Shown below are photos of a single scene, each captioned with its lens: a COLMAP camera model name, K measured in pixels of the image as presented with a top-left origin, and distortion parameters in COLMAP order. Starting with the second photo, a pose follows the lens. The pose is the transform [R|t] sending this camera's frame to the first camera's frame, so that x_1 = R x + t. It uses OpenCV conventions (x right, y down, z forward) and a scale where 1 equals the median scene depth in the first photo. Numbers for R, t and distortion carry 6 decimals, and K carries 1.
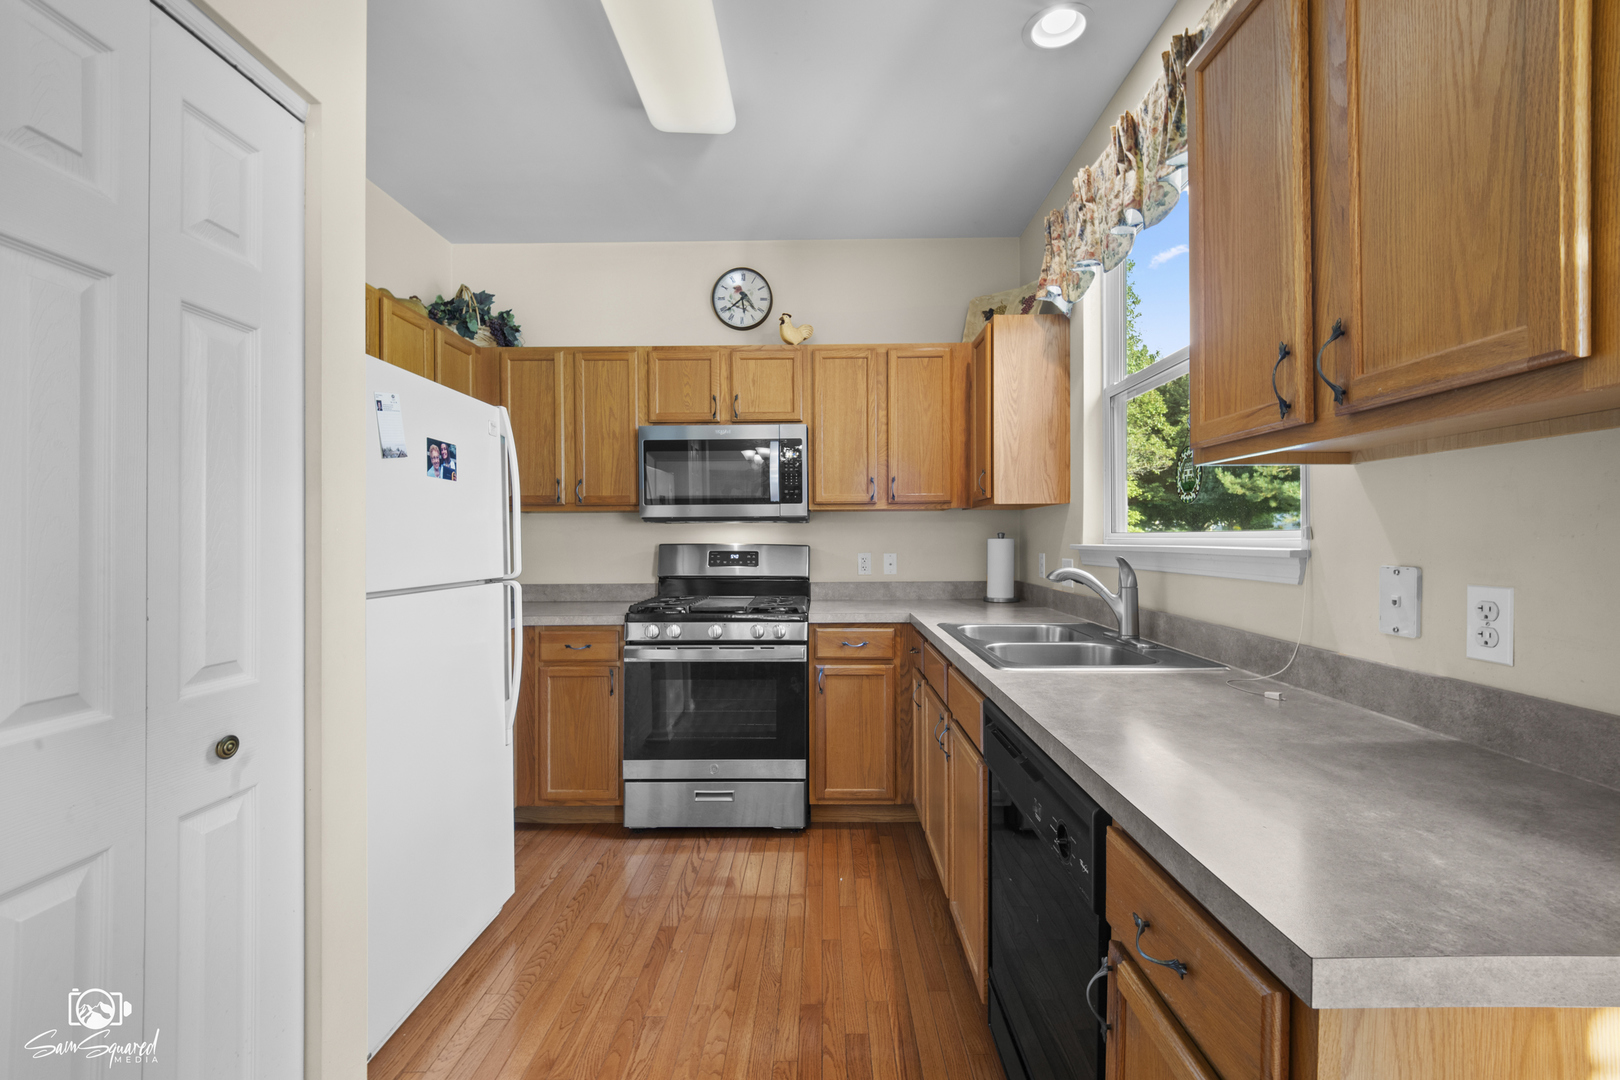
lens RADIAL K [[673.2, 0, 816.6], [0, 673.2, 535.8], [0, 0, 1]] dist [-0.005624, -0.004138]
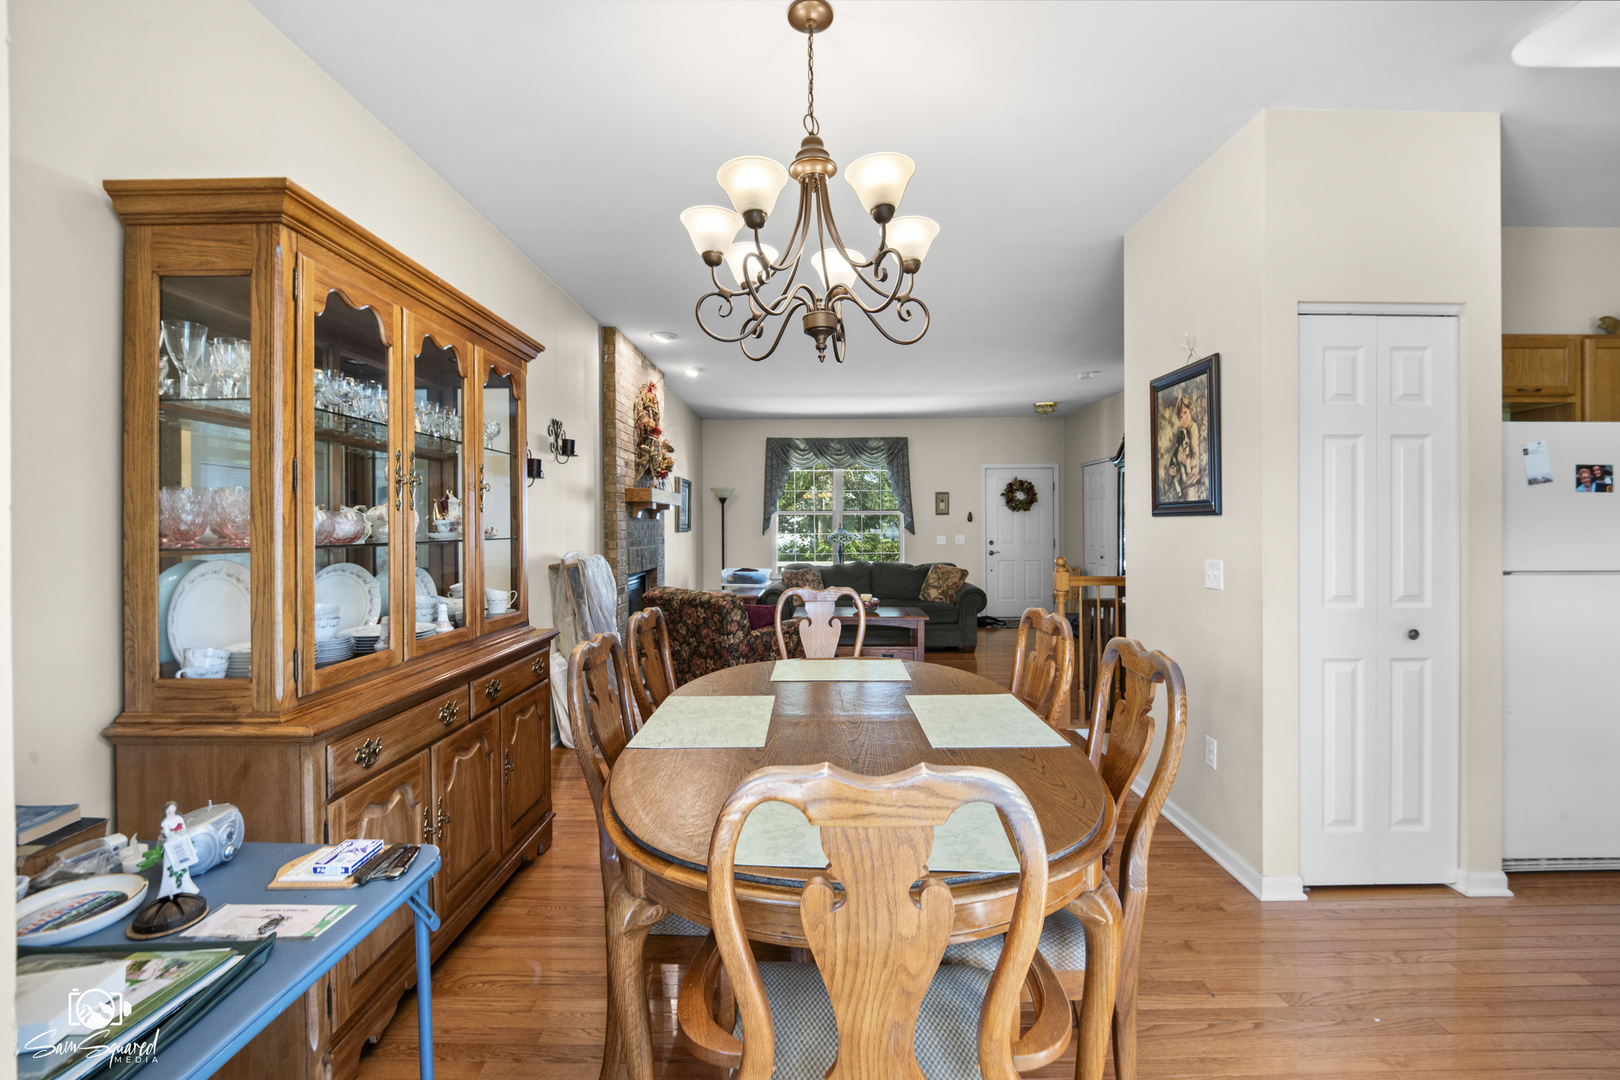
lens RADIAL K [[673.2, 0, 810.5], [0, 673.2, 540.9], [0, 0, 1]] dist [-0.005624, -0.004138]
pose [[0.003117, 0.008590, -0.999958, 0.251283], [0.006938, 0.999939, 0.008612, -0.003345], [0.999971, -0.006965, 0.003057, -0.189027]]
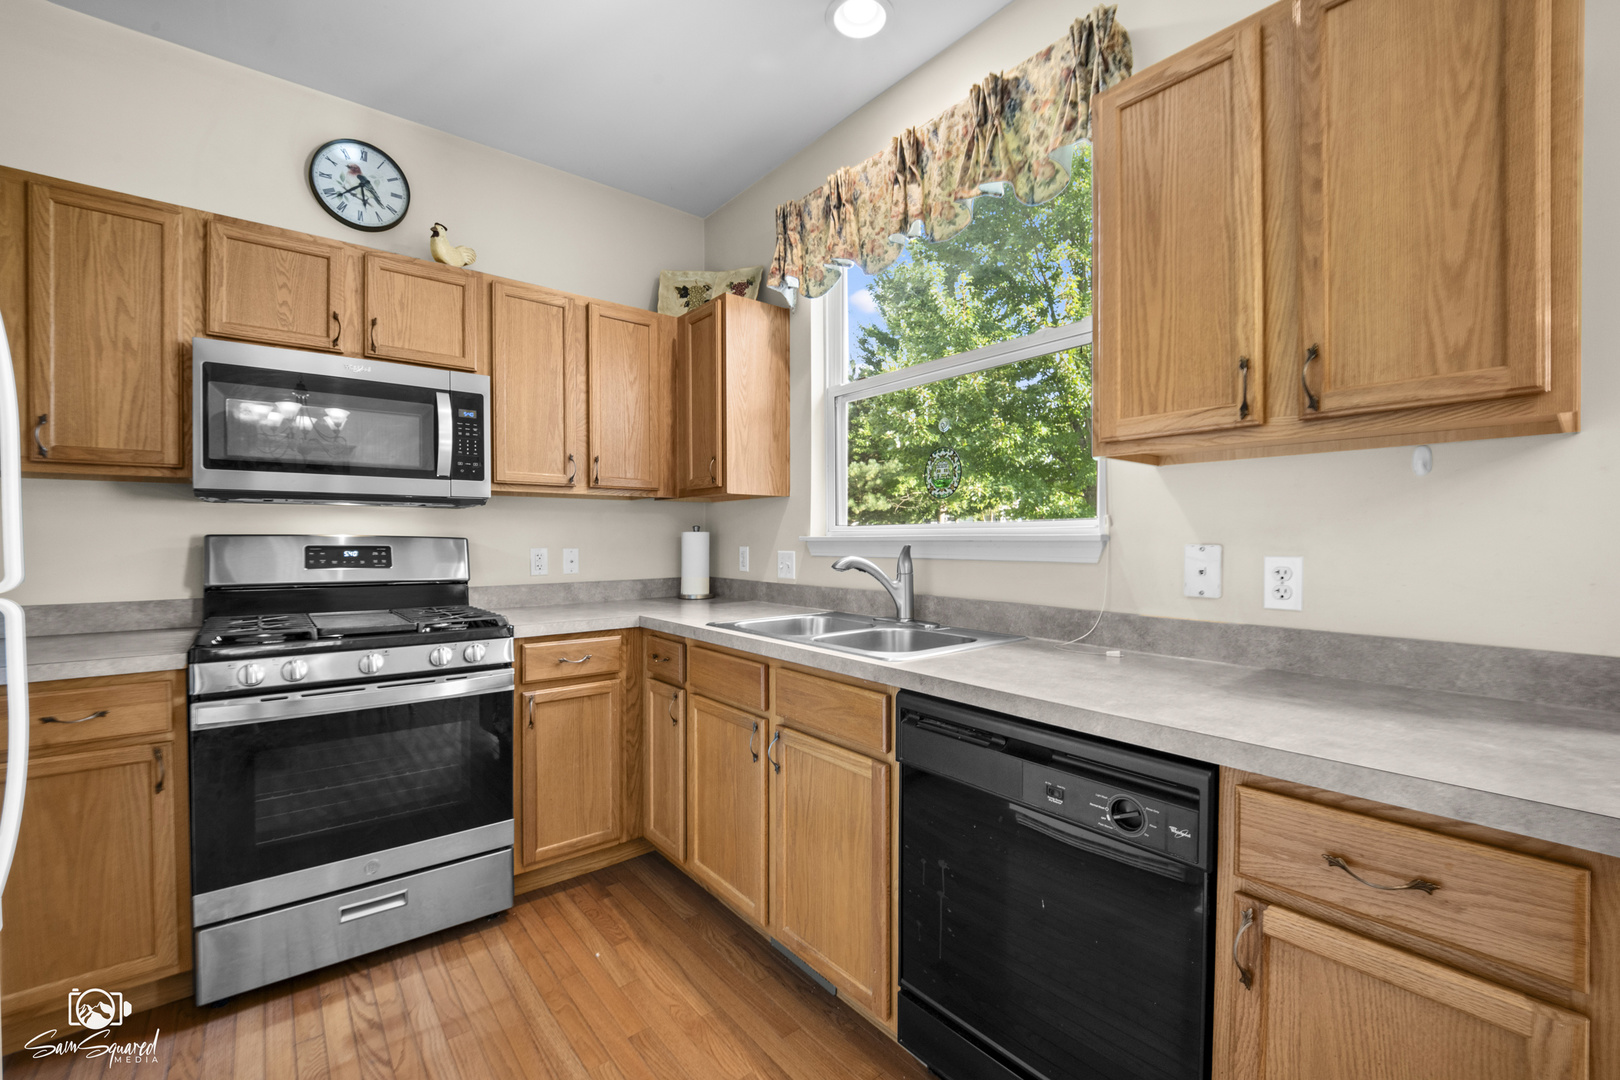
lens RADIAL K [[673.2, 0, 803.1], [0, 673.2, 542.1], [0, 0, 1]] dist [-0.005624, -0.004138]
pose [[0.766226, 0.003804, 0.642560, -0.256436], [-0.005969, 0.999981, 0.001197, 0.018880], [-0.642544, -0.004753, 0.766234, 0.212229]]
